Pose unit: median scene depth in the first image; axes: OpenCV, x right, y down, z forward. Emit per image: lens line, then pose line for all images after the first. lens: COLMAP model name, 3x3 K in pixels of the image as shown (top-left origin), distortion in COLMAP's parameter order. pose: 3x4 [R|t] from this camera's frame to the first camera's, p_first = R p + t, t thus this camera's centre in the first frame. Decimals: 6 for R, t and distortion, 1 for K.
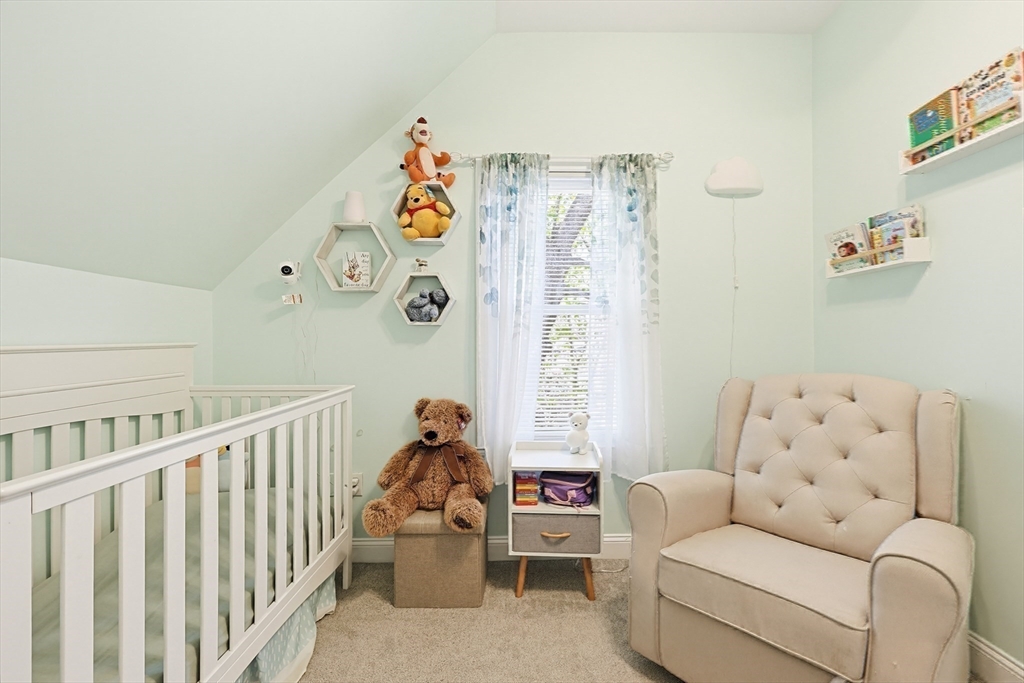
lens RADIAL K [[438.5, 0, 511.1], [0, 438.5, 346.2], [0, 0, 1]] dist [-0.000682, -0.000155]
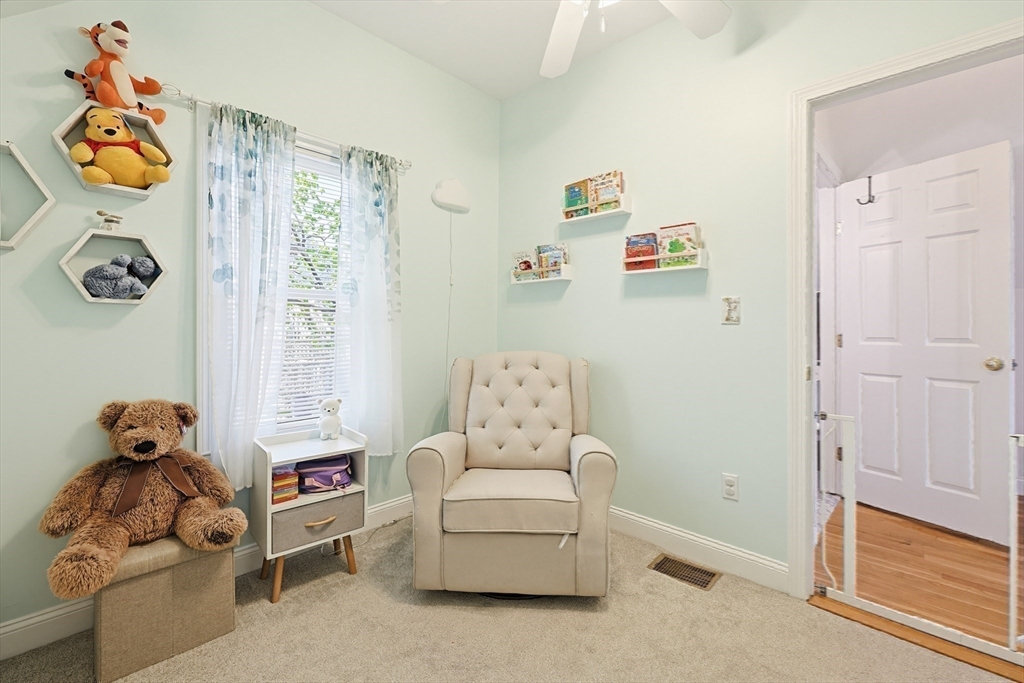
lens RADIAL K [[438.5, 0, 511.1], [0, 438.5, 346.2], [0, 0, 1]] dist [-0.000682, -0.000155]
pose [[0.708303, -0.020722, 0.705604, -0.258545], [-0.000239, 0.999562, 0.029595, 0.002683], [-0.705908, -0.021131, 0.707988, 0.001917]]
